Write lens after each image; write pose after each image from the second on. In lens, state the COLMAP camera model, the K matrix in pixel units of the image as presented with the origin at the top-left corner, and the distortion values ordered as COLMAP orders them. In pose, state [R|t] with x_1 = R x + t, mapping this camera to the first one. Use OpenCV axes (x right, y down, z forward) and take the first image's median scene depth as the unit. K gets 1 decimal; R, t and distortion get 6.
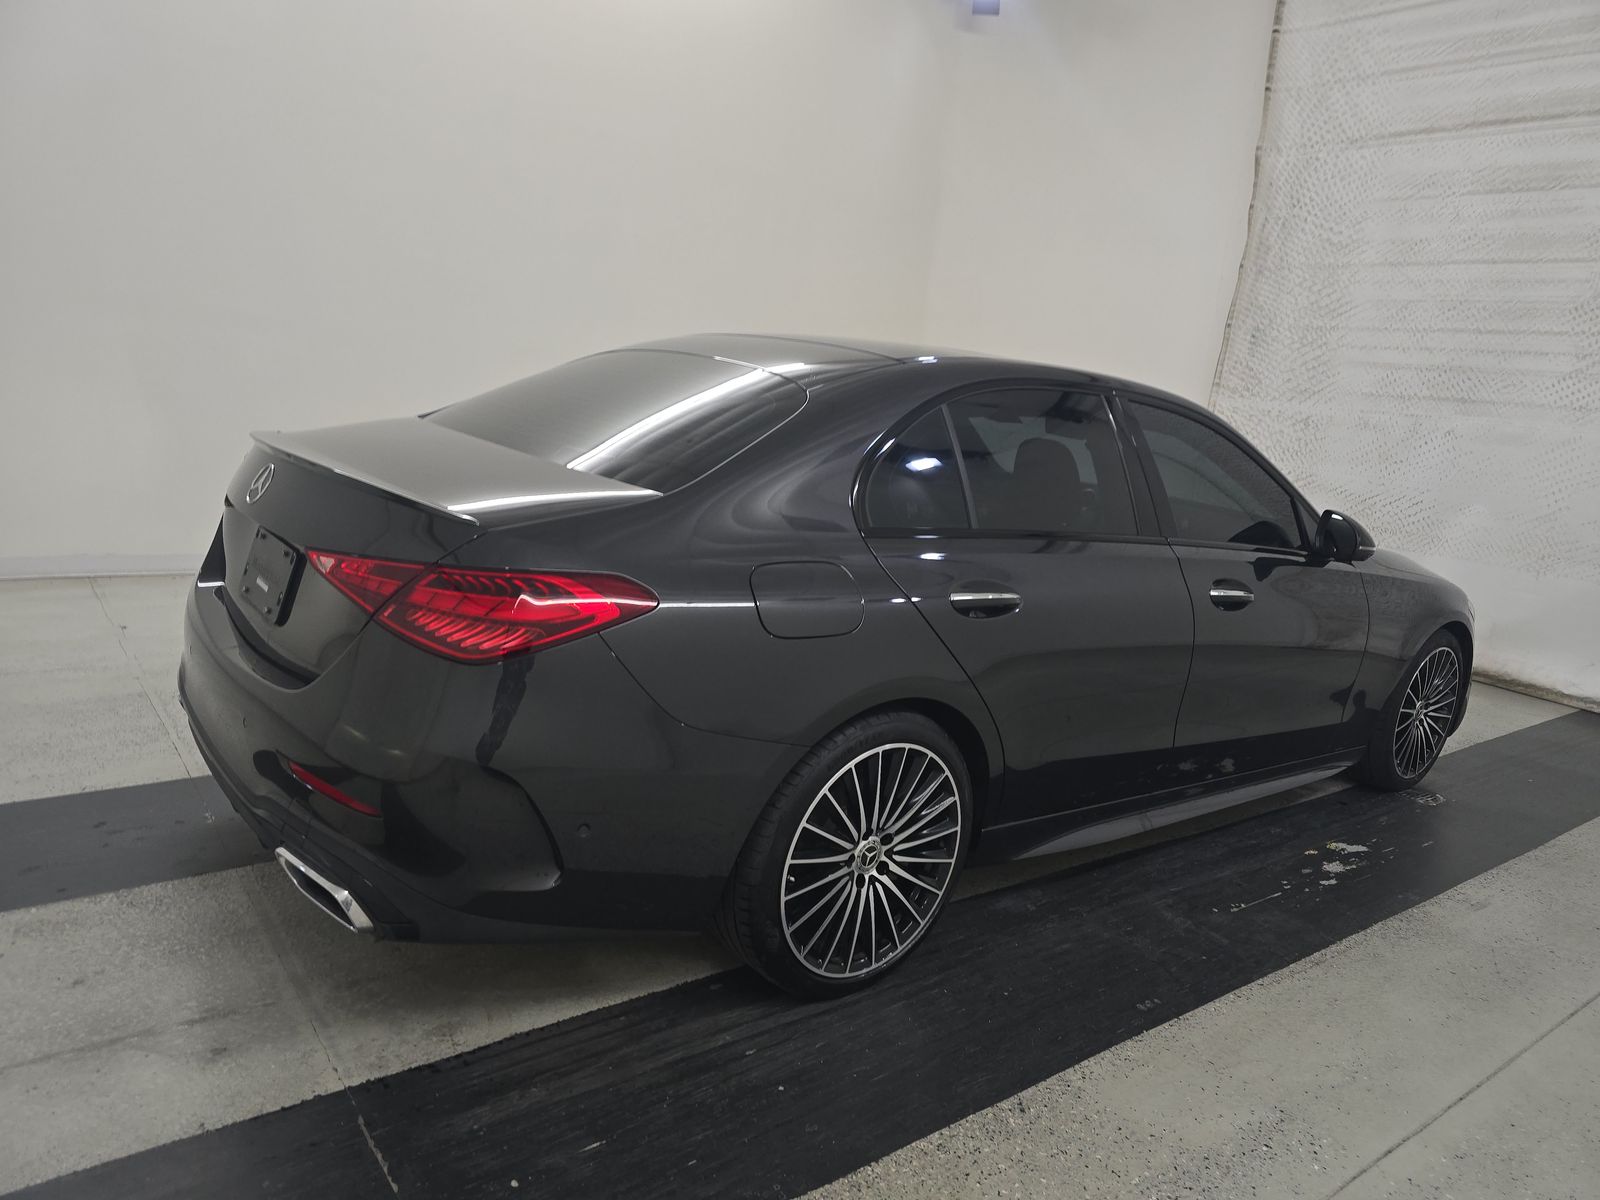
lens RADIAL K [[1060.5, 0, 808.5], [0, 1060.5, 602.2], [0, 0, 1]] dist [0.023474, -0.022003]
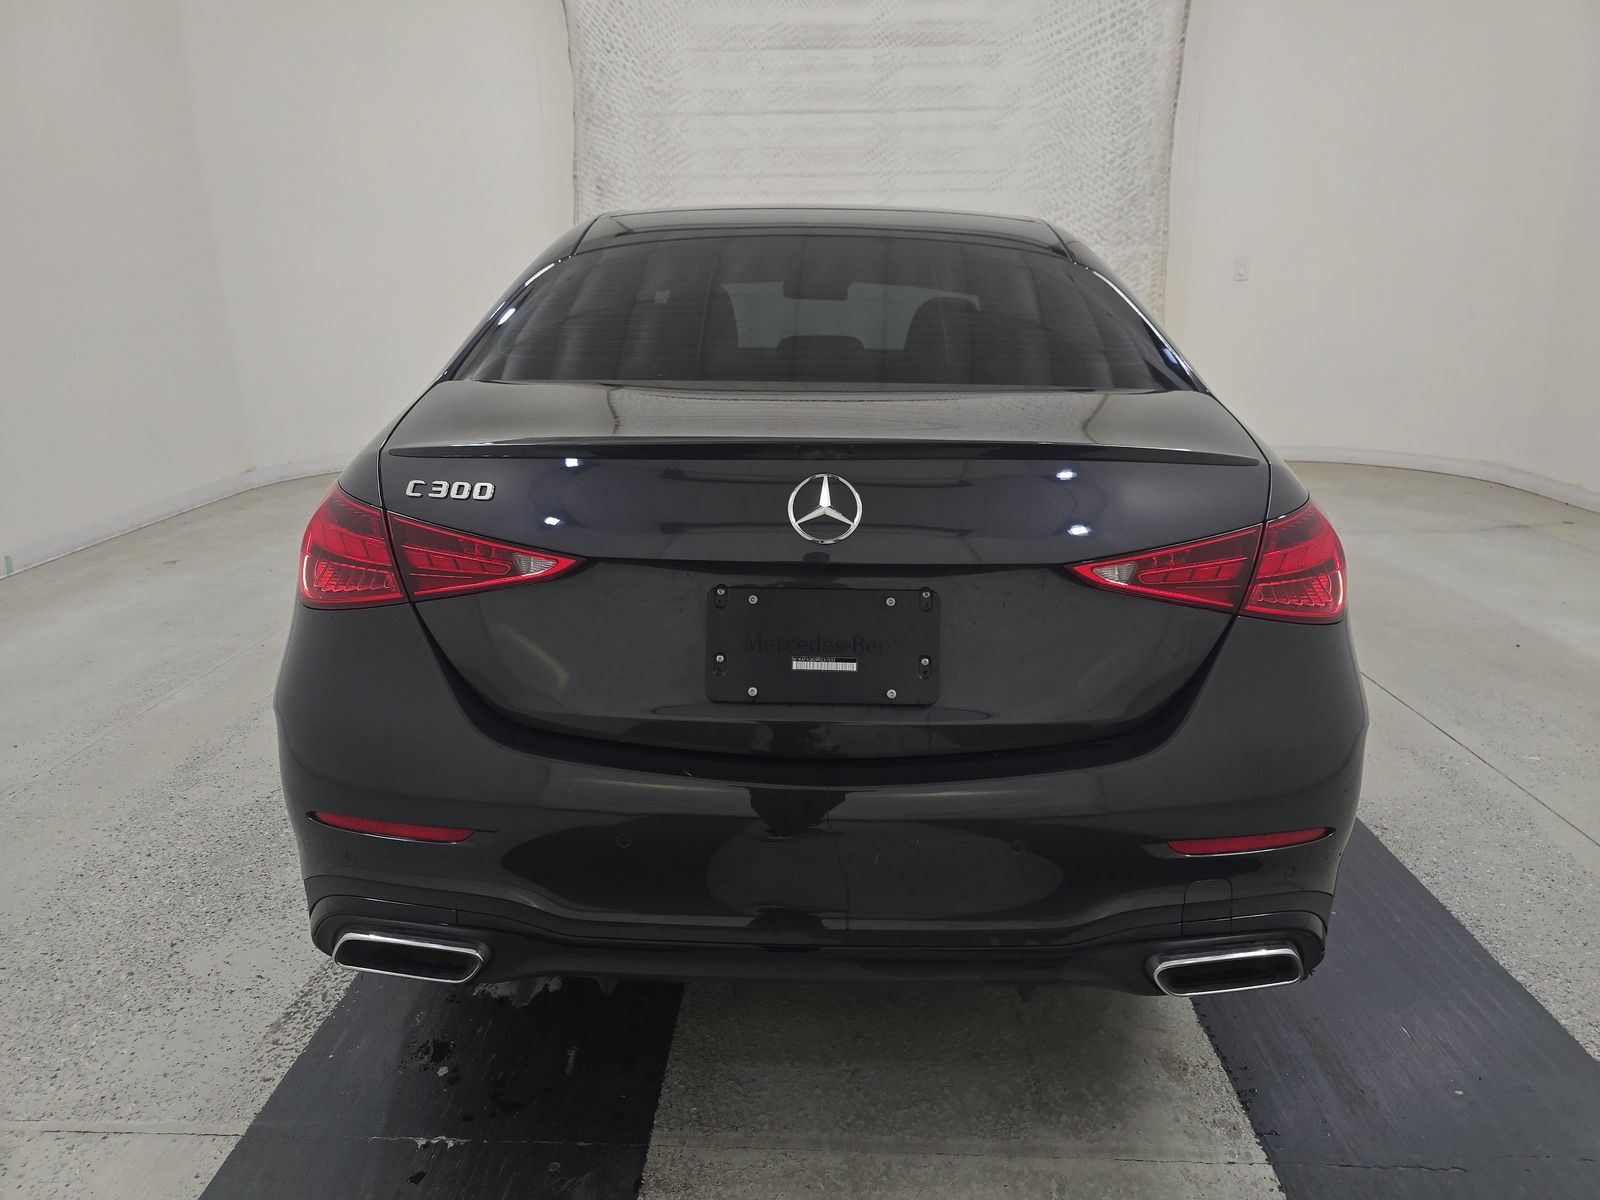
lens RADIAL K [[1060.5, 0, 800.5], [0, 1060.5, 606.8], [0, 0, 1]] dist [0.023474, -0.022003]
pose [[0.639830, -0.318586, 0.699372, -0.344402], [0.225565, 0.947797, 0.225391, -0.068882], [-0.734669, 0.013542, 0.678291, 0.218274]]
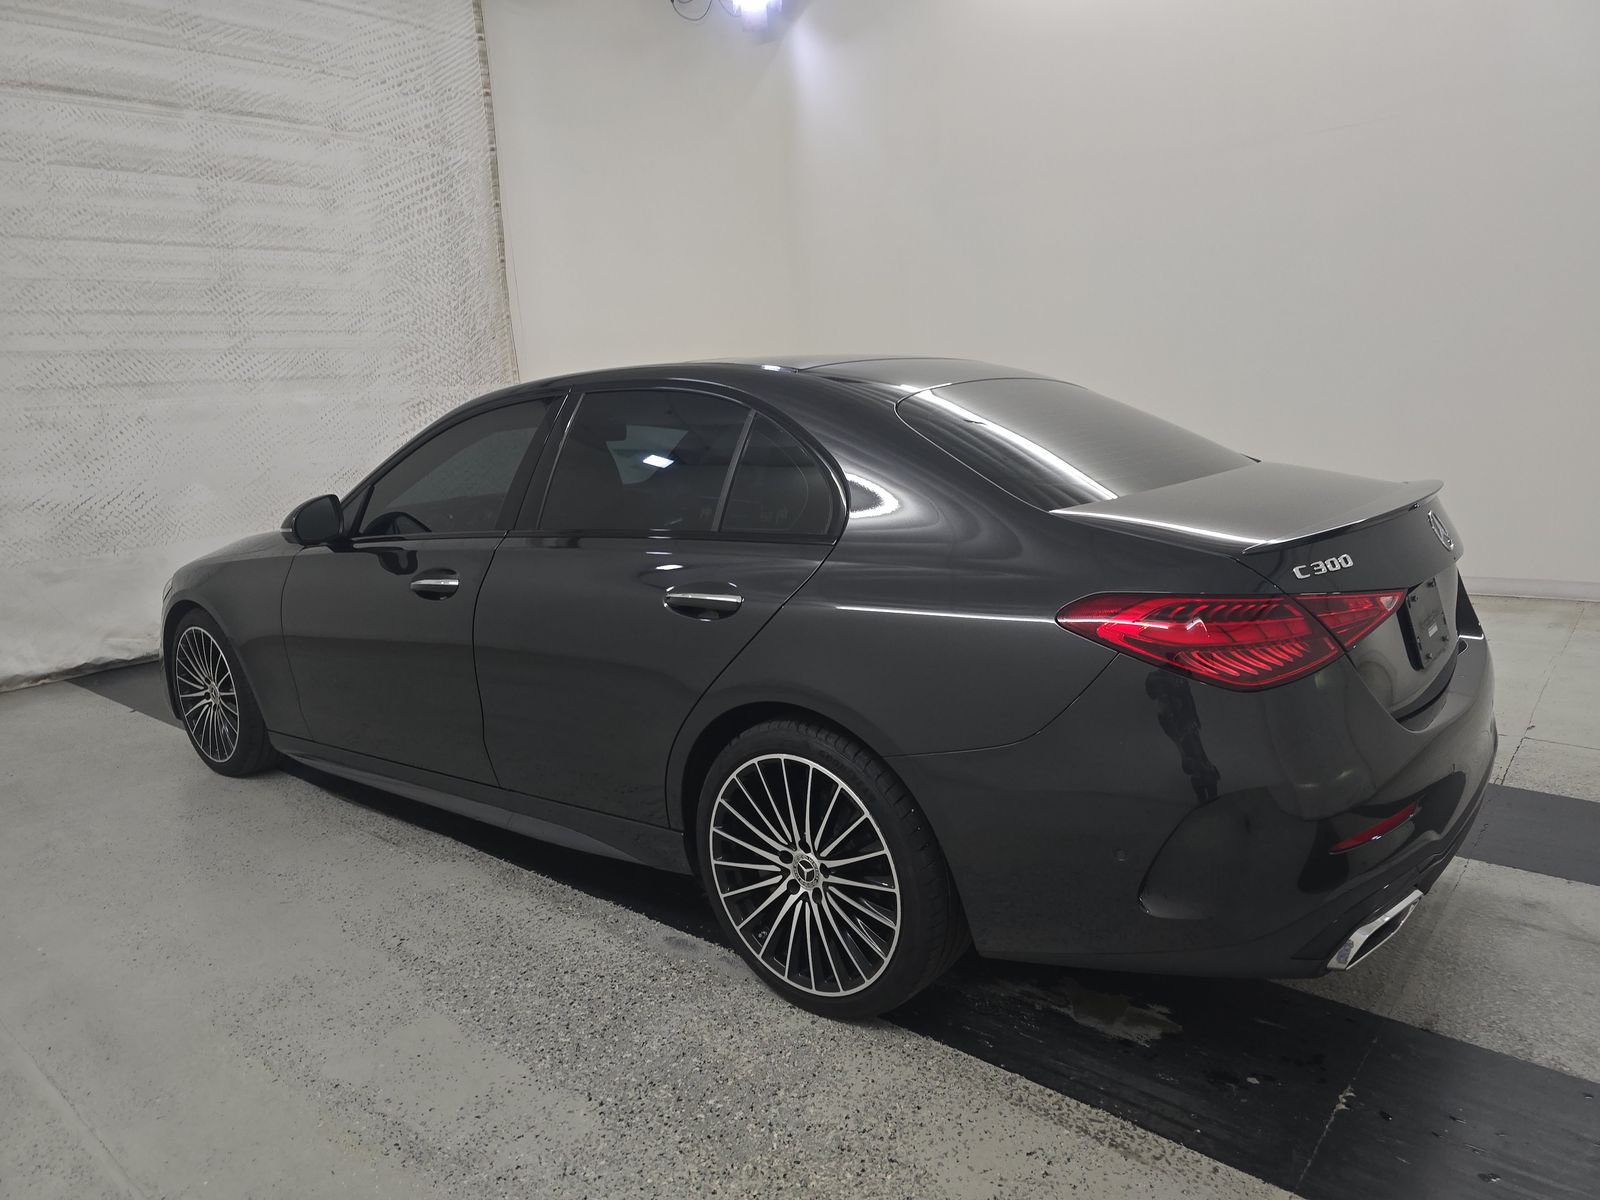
lens RADIAL K [[1060.5, 0, 794.7], [0, 1060.5, 606.3], [0, 0, 1]] dist [0.023474, -0.022003]
pose [[-0.192745, -0.285337, 0.938846, -0.486820], [0.238191, 0.914565, 0.326858, -0.184780], [-0.951900, 0.286625, -0.108313, 0.612313]]
